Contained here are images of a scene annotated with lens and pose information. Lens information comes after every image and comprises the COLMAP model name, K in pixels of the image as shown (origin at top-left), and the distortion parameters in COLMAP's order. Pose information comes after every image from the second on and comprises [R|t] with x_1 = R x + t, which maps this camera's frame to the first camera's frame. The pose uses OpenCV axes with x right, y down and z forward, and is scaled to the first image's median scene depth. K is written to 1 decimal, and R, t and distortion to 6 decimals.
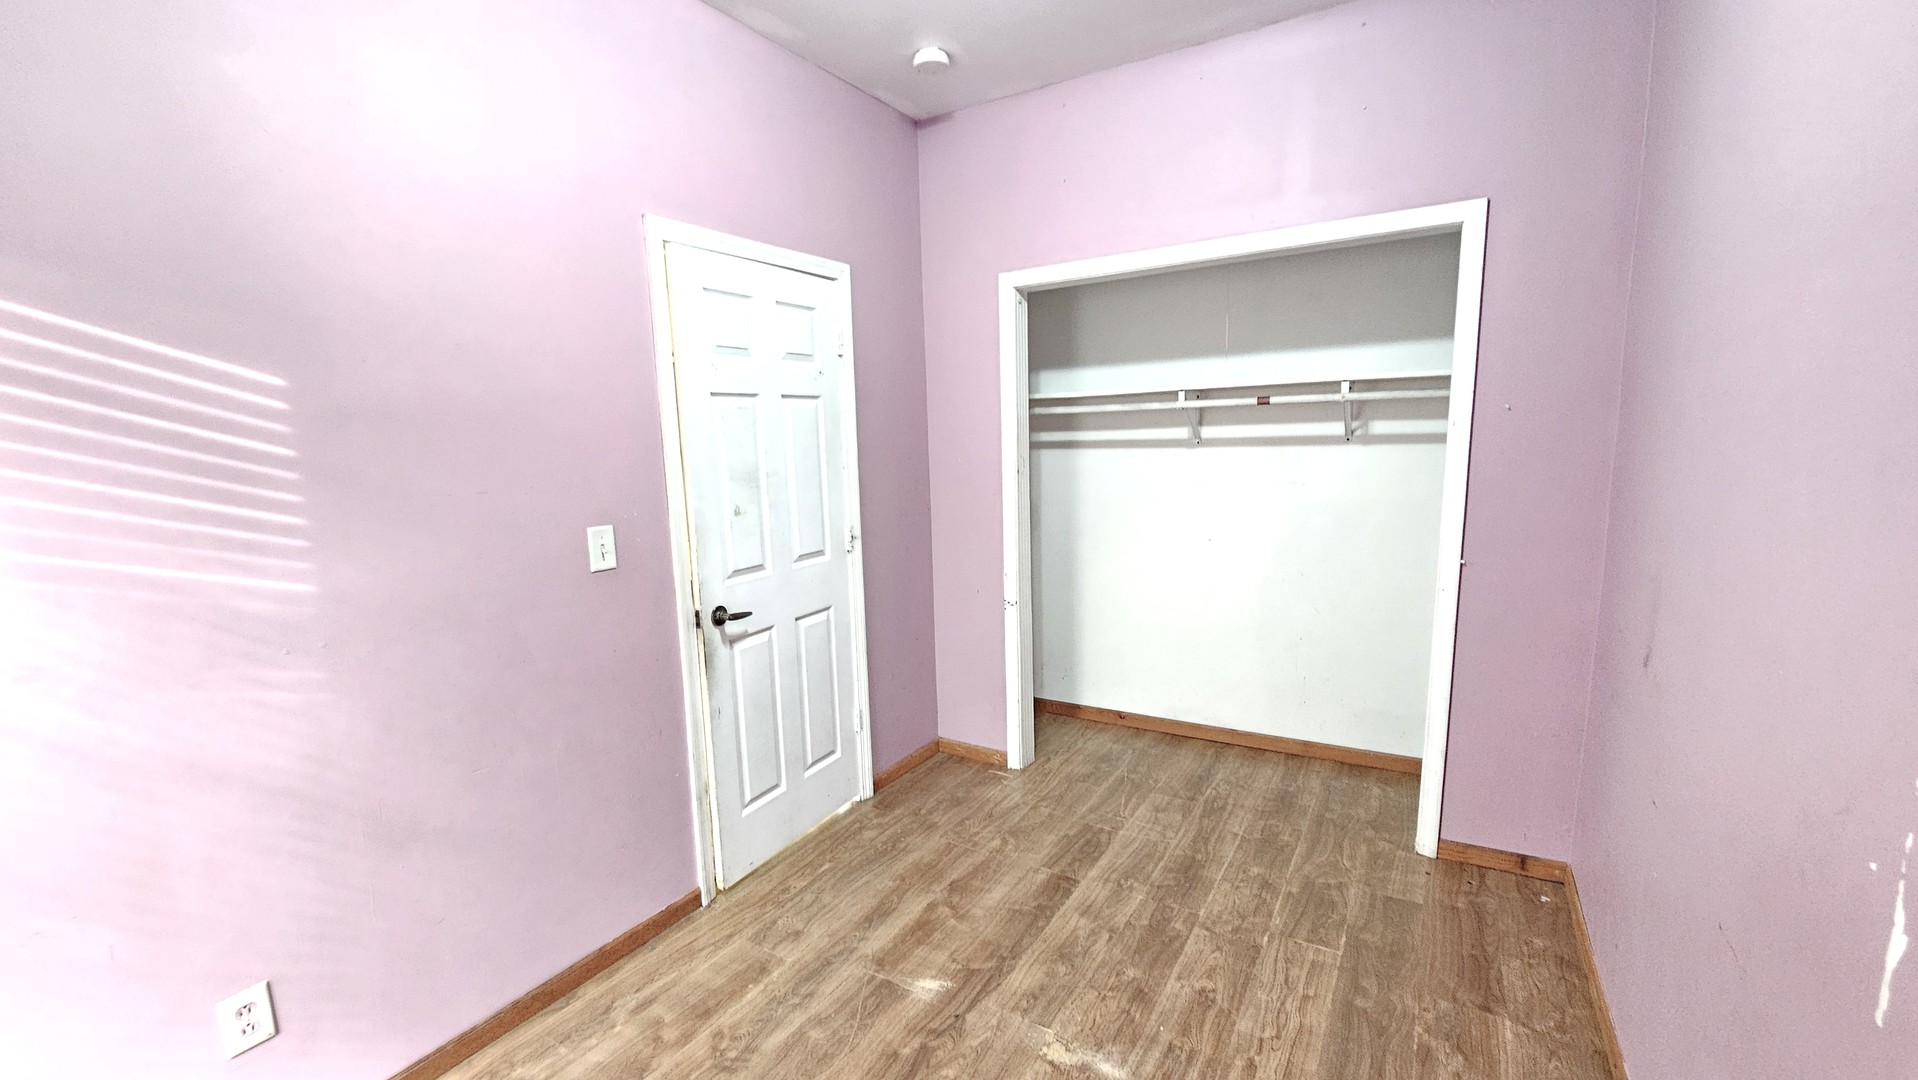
lens RADIAL K [[791.0, 0, 958.5], [0, 791.0, 550.8], [0, 0, 1]] dist [-0.003842, 0.000402]
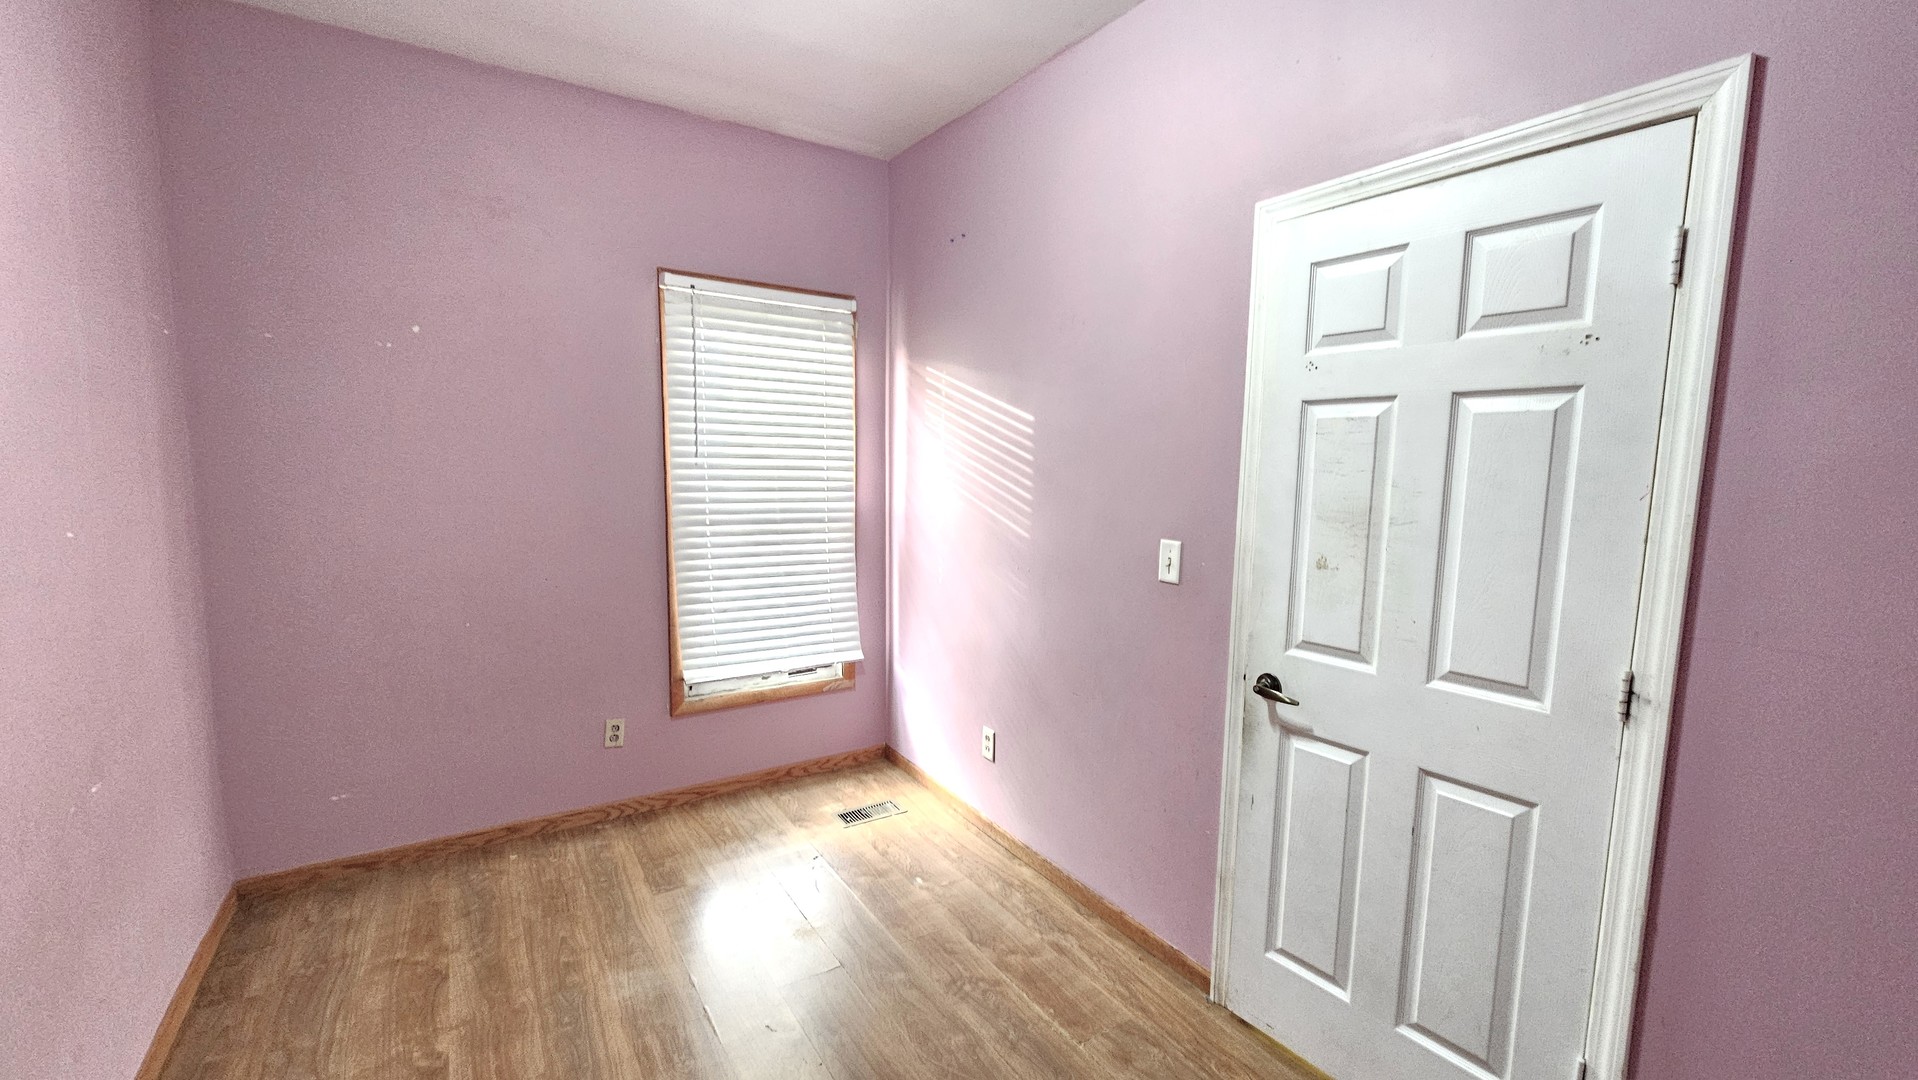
lens RADIAL K [[791.0, 0, 958.5], [0, 791.0, 550.8], [0, 0, 1]] dist [-0.003842, 0.000402]
pose [[-0.441731, 0.123362, -0.888626, 0.586702], [-0.141437, 0.968539, 0.204763, -0.188132], [0.885928, 0.216135, -0.410386, 1.165868]]
